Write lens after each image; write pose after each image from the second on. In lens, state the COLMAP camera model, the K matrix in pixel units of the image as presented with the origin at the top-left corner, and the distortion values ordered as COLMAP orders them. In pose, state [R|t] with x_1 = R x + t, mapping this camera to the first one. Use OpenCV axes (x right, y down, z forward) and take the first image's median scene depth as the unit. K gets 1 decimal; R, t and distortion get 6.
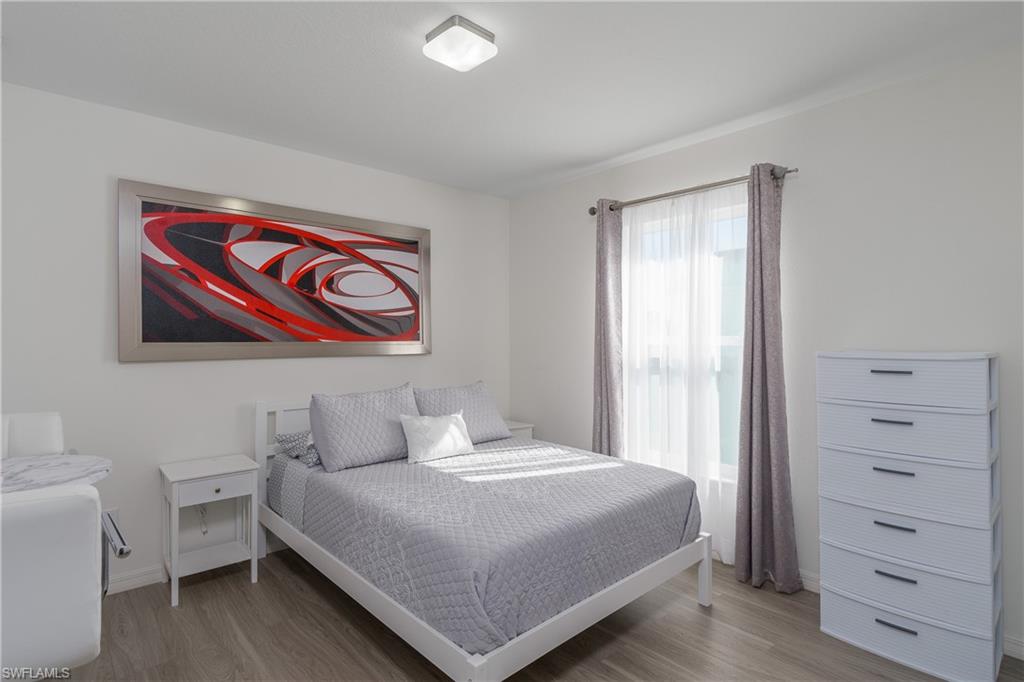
lens RADIAL K [[513.8, 0, 506.8], [0, 513.8, 341.7], [0, 0, 1]] dist [0.000861, -0.000210]
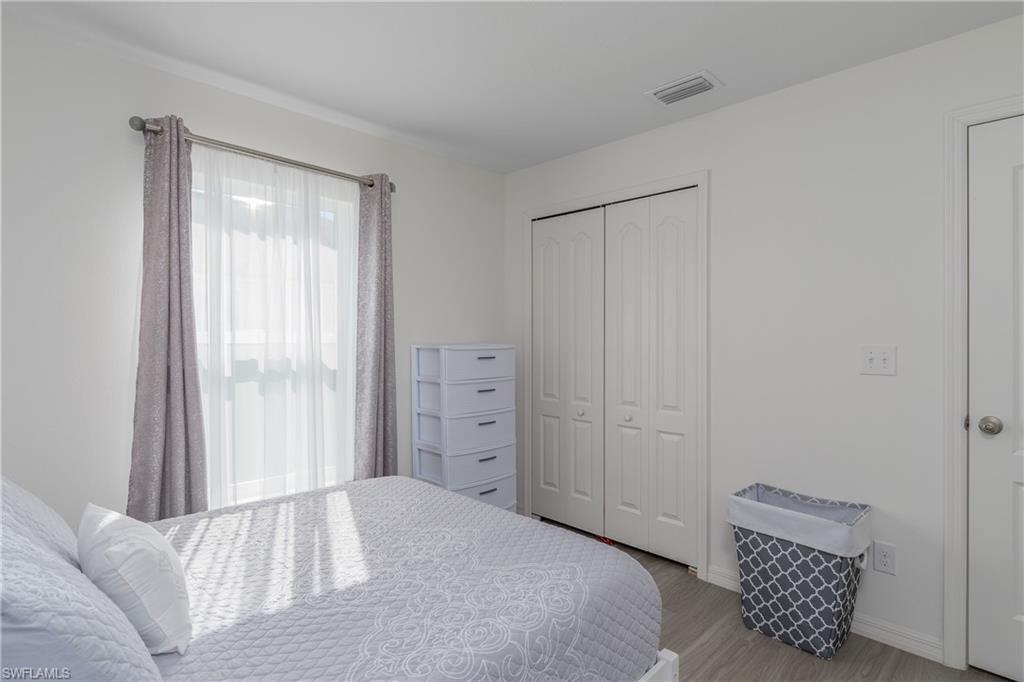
lens RADIAL K [[513.8, 0, 506.8], [0, 513.8, 341.7], [0, 0, 1]] dist [0.000861, -0.000210]
pose [[-0.036969, -0.006430, 0.999296, -0.593213], [0.005729, 0.999961, 0.006647, 0.001574], [-0.999300, 0.005971, -0.036930, 0.773946]]
